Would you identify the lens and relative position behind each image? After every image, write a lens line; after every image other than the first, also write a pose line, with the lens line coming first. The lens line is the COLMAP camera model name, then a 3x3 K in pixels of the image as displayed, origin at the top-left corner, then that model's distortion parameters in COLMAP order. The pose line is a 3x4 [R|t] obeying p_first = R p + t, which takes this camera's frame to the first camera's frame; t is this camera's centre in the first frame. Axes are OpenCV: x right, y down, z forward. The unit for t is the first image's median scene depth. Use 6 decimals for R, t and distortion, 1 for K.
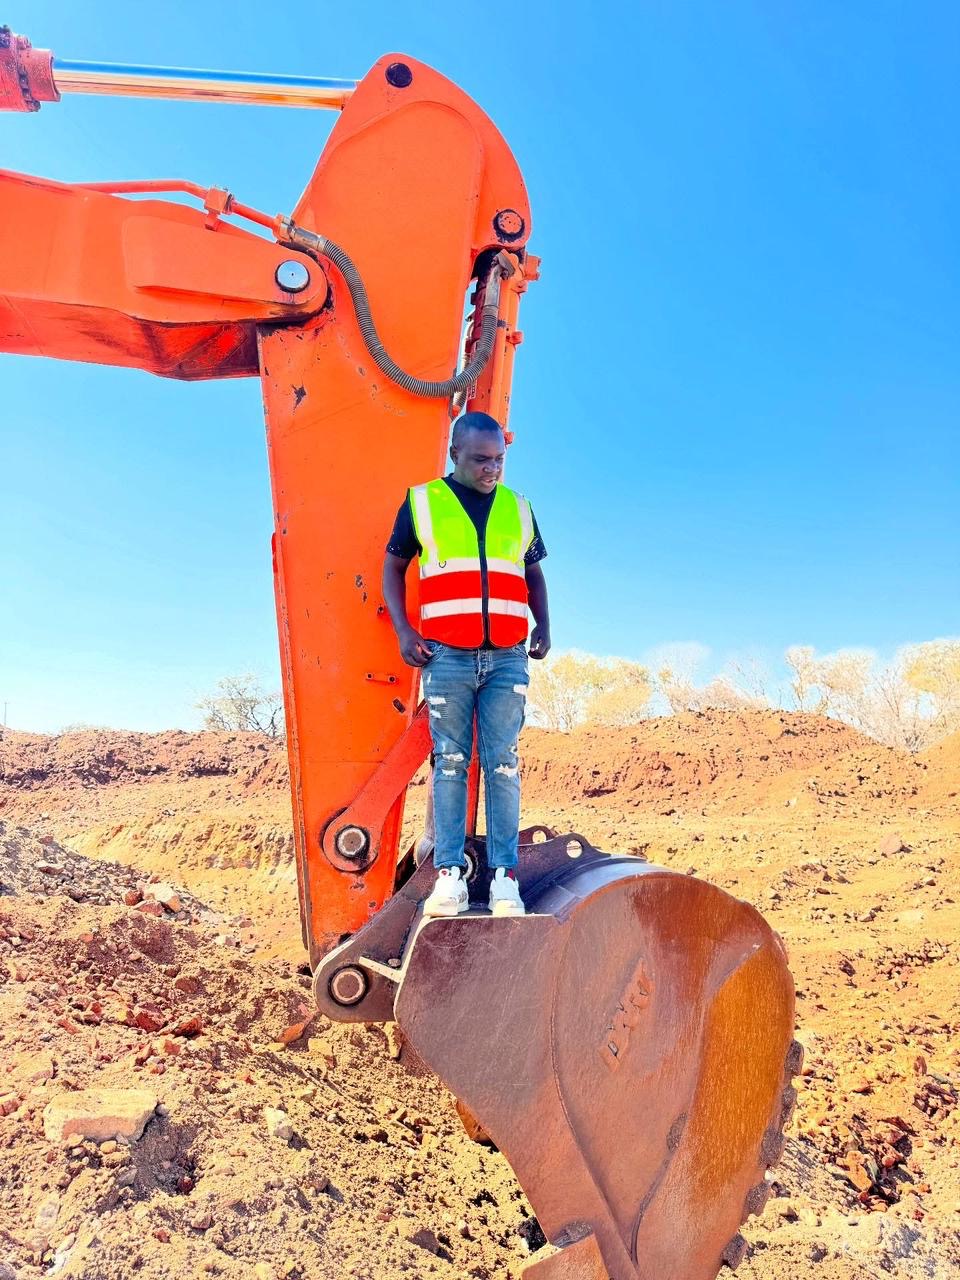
lens RADIAL K [[917.1, 0, 473.4], [0, 917.1, 629.9], [0, 0, 1]] dist [0.010134, -0.002500]
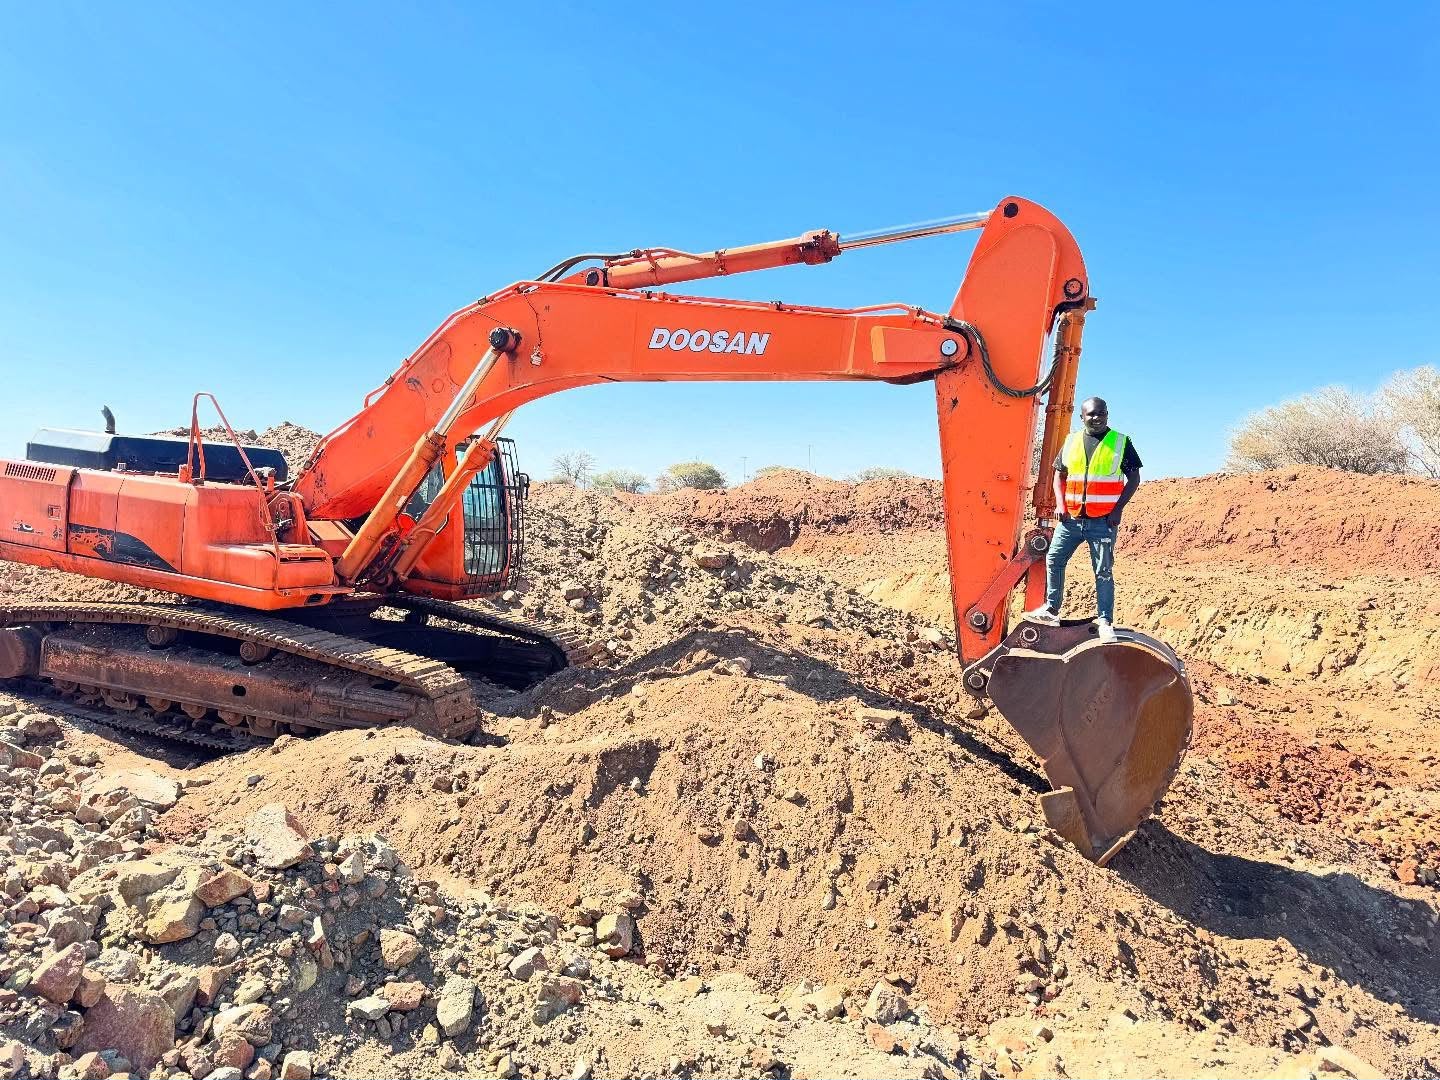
lens RADIAL K [[1031.7, 0, 715.4], [0, 1031.7, 540.3], [0, 0, 1]] dist [0.010134, -0.002500]
pose [[0.847972, 0.032314, -0.529055, 0.459854], [0.064825, 0.984324, 0.164024, -0.289739], [0.526061, -0.173384, 0.832585, -0.981156]]
